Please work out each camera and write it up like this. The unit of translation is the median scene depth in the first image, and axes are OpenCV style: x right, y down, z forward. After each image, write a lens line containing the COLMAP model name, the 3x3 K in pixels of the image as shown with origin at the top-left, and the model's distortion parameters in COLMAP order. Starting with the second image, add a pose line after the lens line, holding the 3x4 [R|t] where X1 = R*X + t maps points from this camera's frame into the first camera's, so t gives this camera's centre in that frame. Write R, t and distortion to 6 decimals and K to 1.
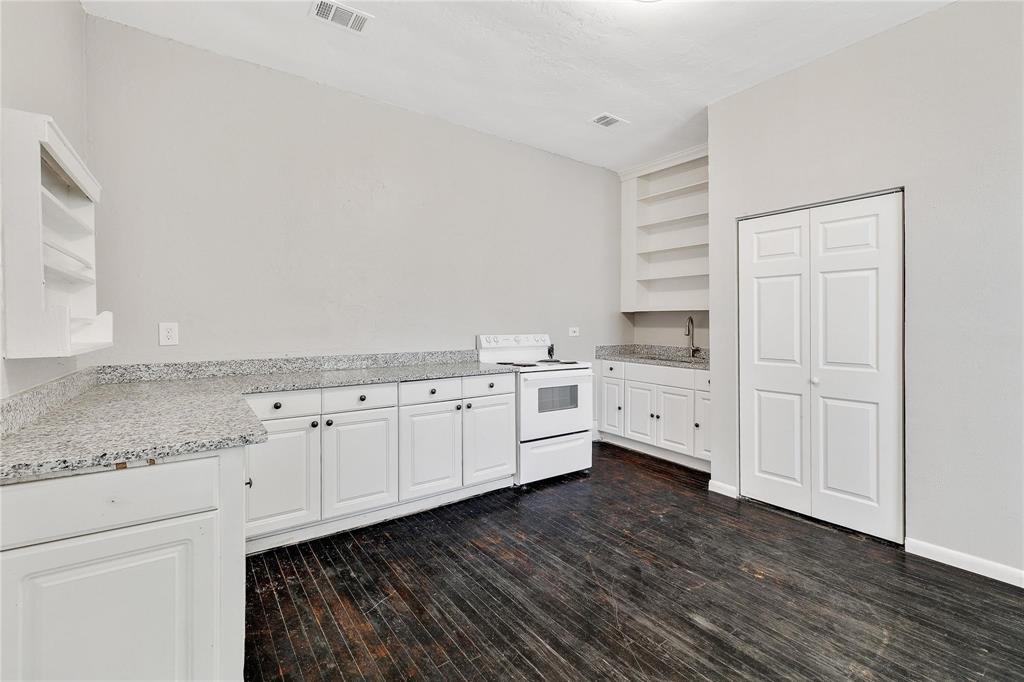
lens RADIAL K [[441.0, 0, 510.2], [0, 441.0, 332.6], [0, 0, 1]] dist [0.000809, 0.000260]
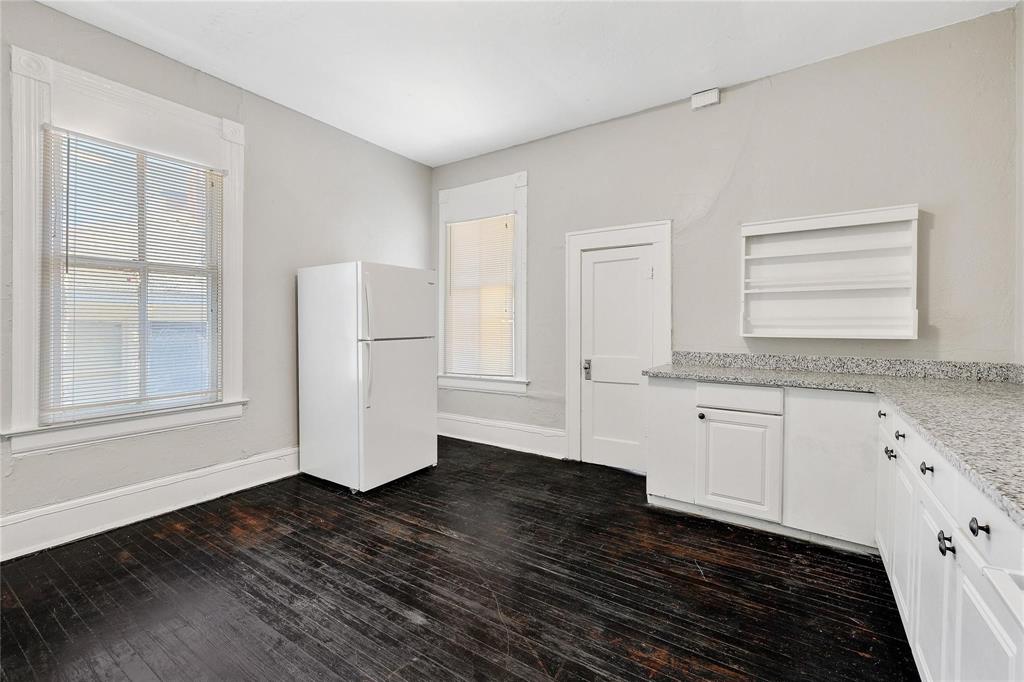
lens RADIAL K [[441.0, 0, 508.3], [0, 441.0, 333.8], [0, 0, 1]] dist [0.000809, 0.000260]
pose [[-0.936824, 0.006161, -0.349748, 0.492677], [-0.007615, 0.999249, 0.037999, -0.020087], [0.349719, 0.038261, -0.936073, 1.672671]]
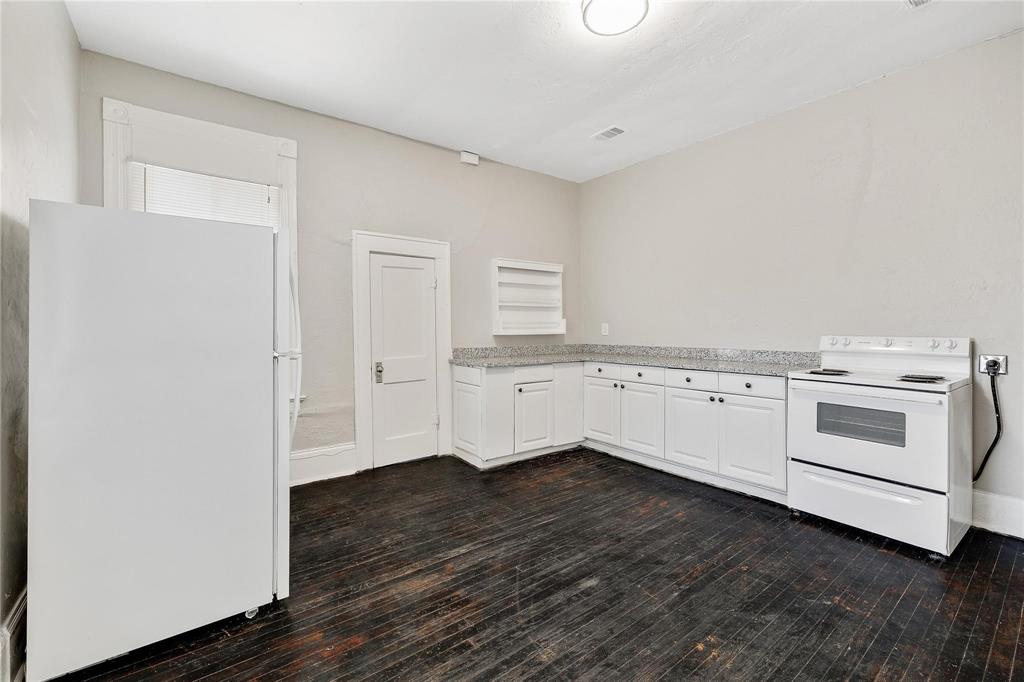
lens RADIAL K [[441.0, 0, 516.3], [0, 441.0, 324.3], [0, 0, 1]] dist [0.000809, 0.000260]
pose [[0.041084, -0.001694, -0.999154, 1.331606], [-0.016071, 0.999868, -0.002356, -0.009948], [0.999026, 0.016155, 0.041051, 0.634563]]
